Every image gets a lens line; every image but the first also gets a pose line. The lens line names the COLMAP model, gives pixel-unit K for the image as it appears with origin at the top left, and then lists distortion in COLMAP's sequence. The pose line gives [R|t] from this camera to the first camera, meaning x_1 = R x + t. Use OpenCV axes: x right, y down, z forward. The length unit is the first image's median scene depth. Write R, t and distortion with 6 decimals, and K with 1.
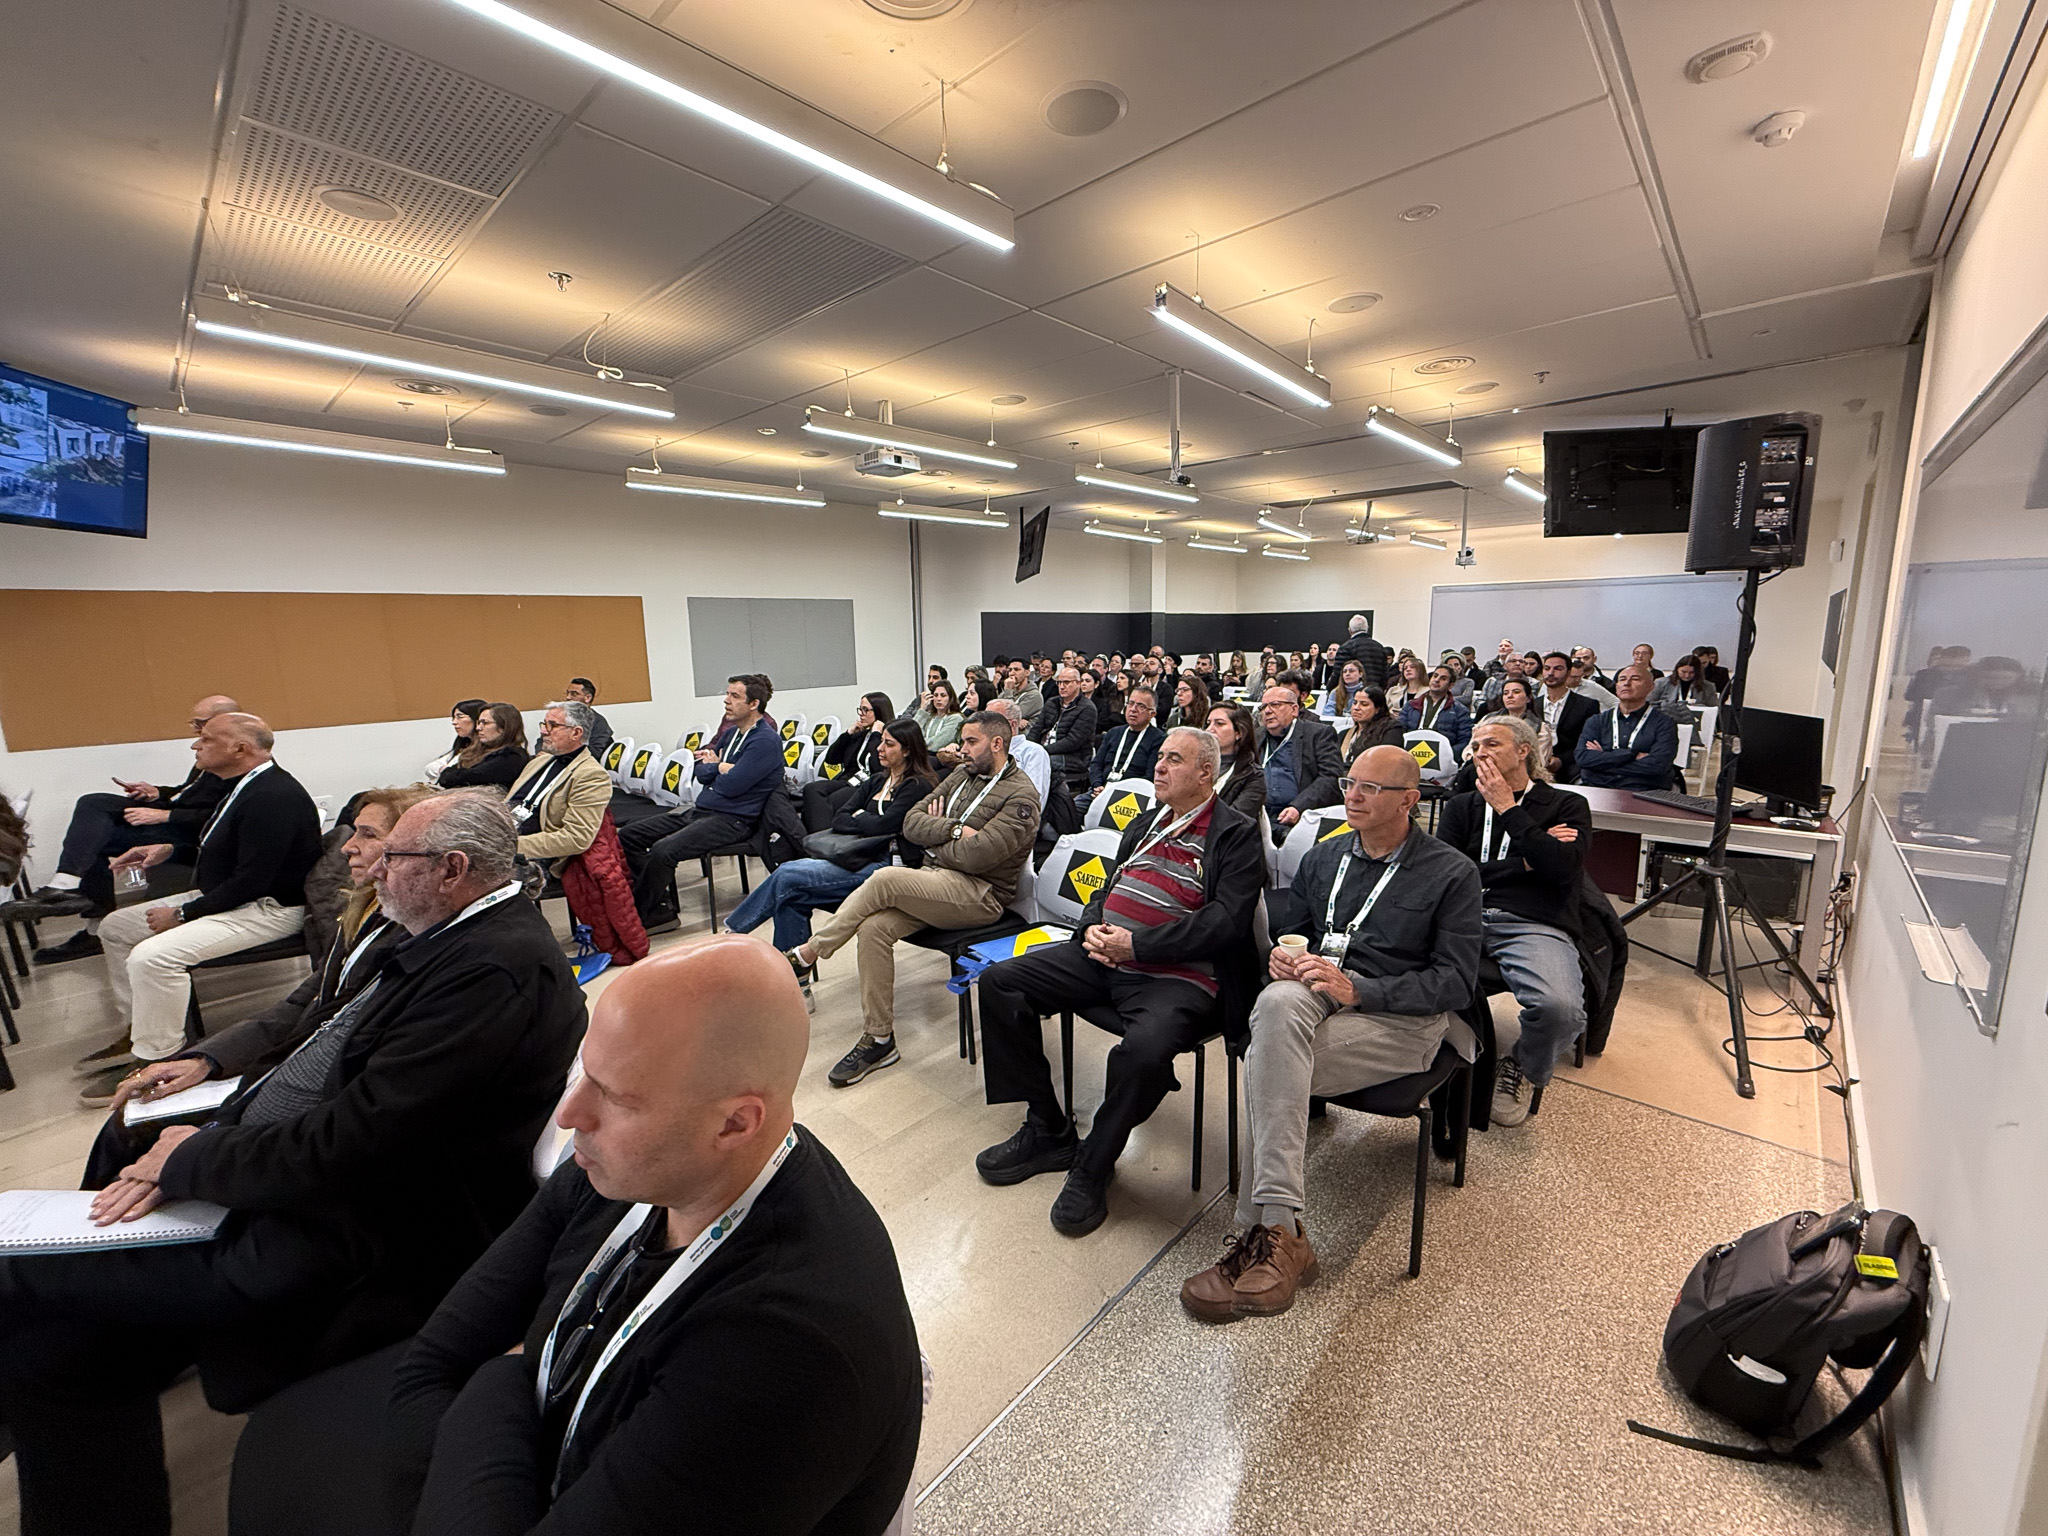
lens RADIAL K [[826.1, 0, 1025.7], [0, 826.1, 763.3], [0, 0, 1]] dist [0.002614, 0.000357]
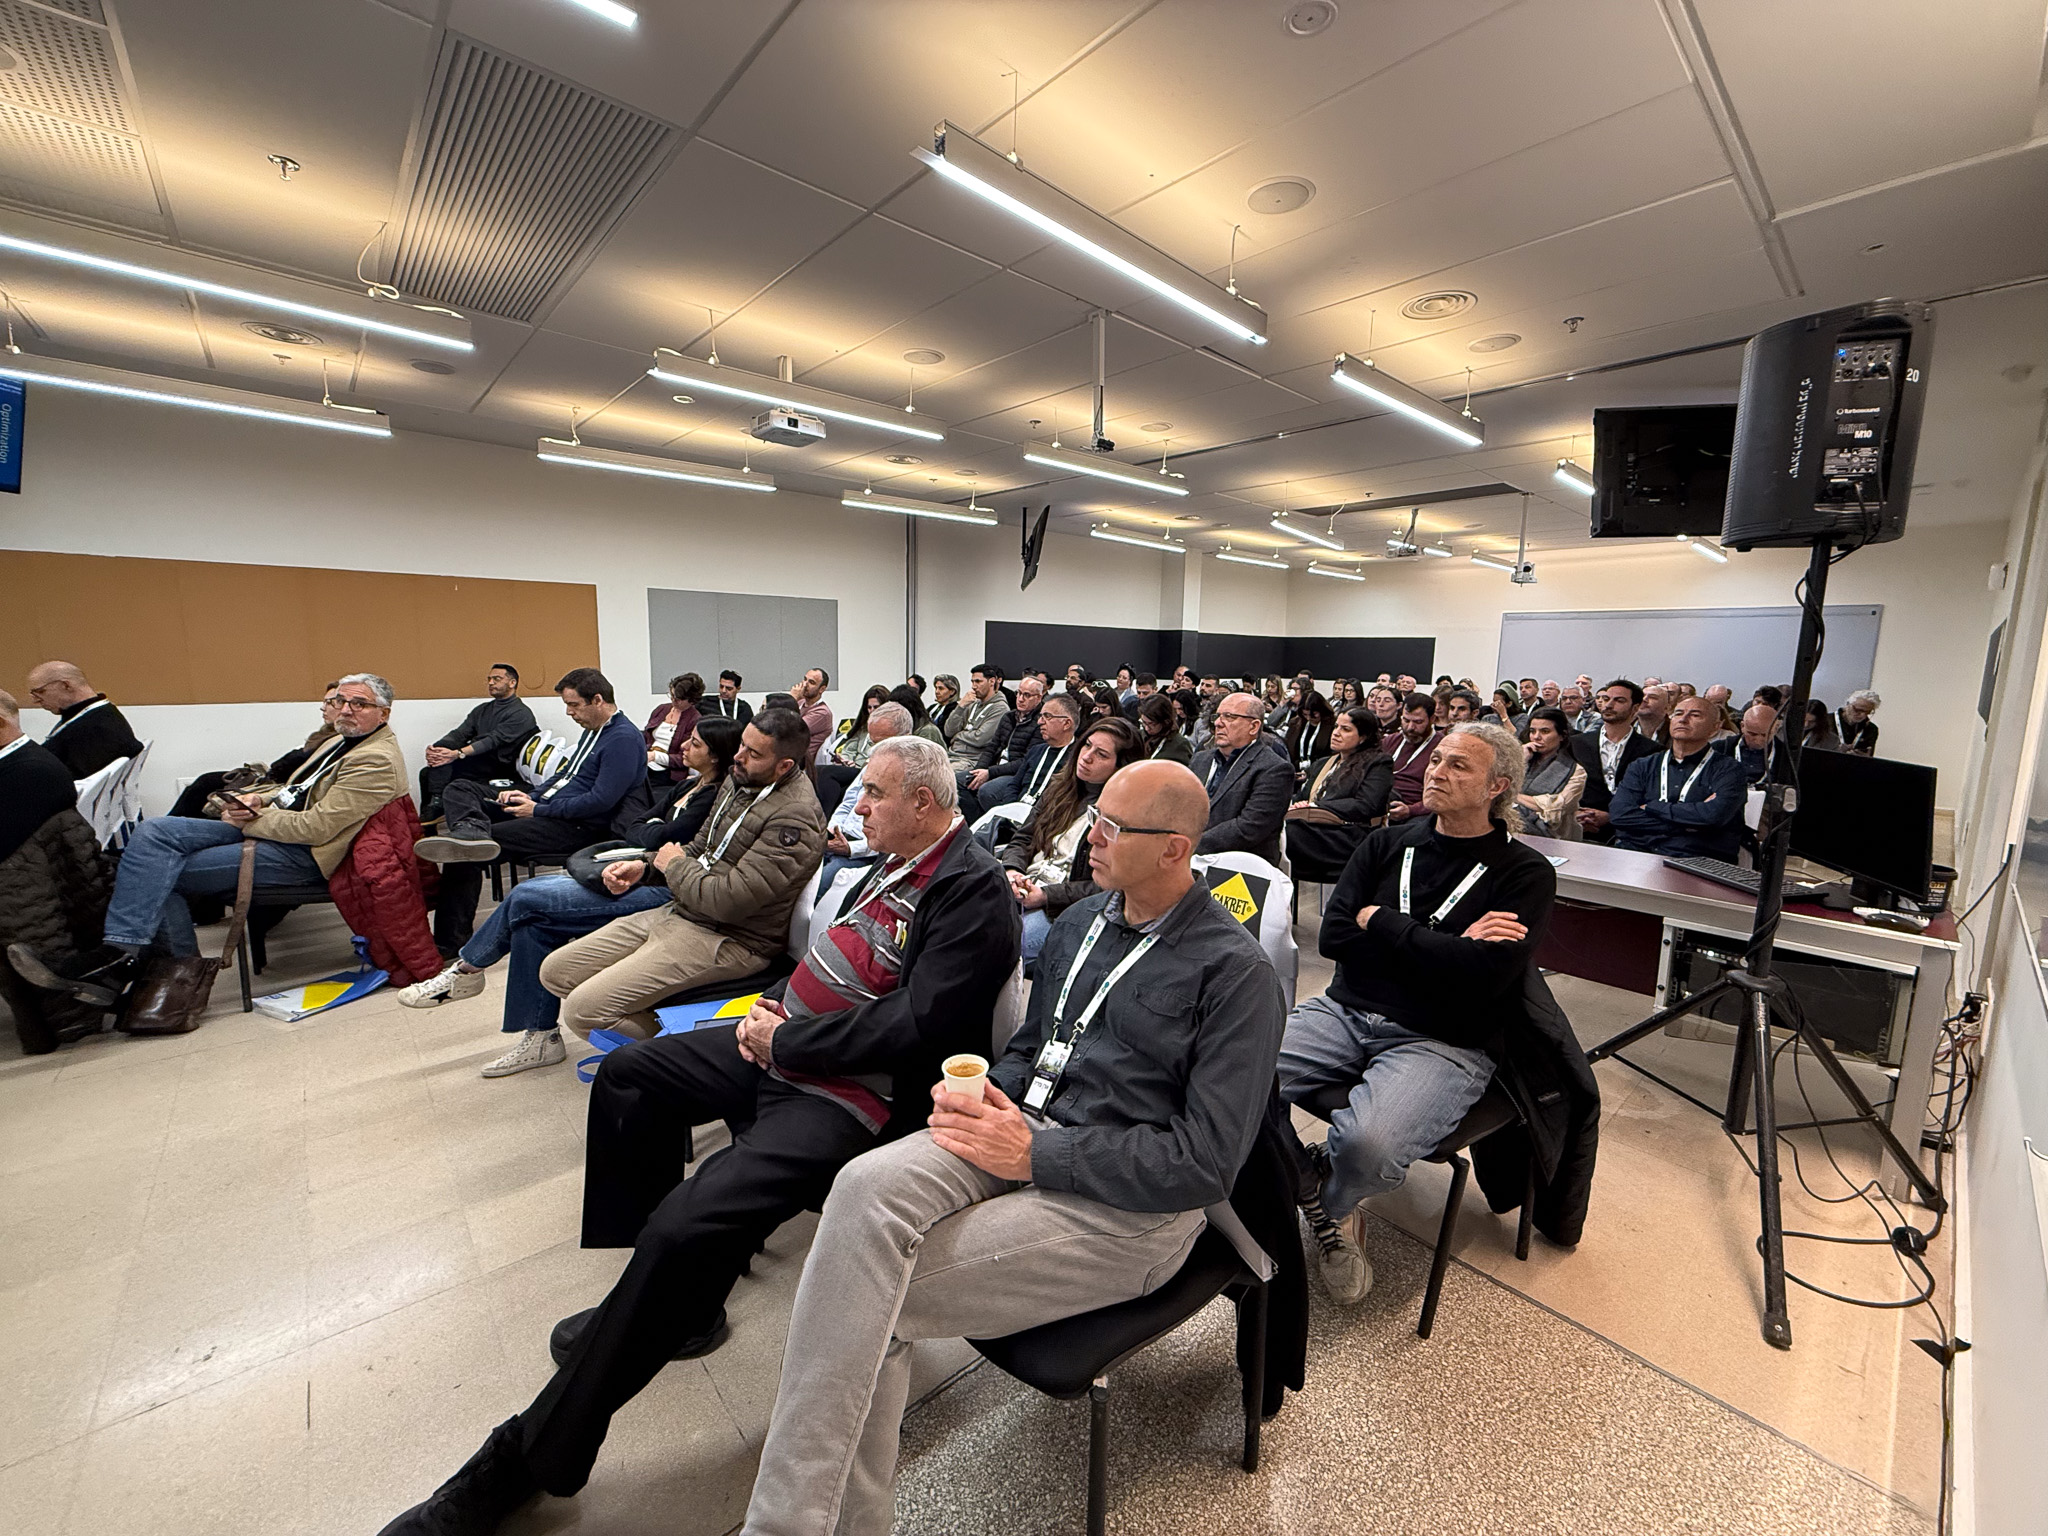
lens RADIAL K [[826.1, 0, 1021.0], [0, 826.1, 762.3], [0, 0, 1]] dist [0.002614, 0.000357]
pose [[0.993859, 0.051388, -0.097994, 0.219391], [-0.054179, 0.998192, -0.026027, -0.000145], [0.096479, 0.031176, 0.994847, 0.193874]]
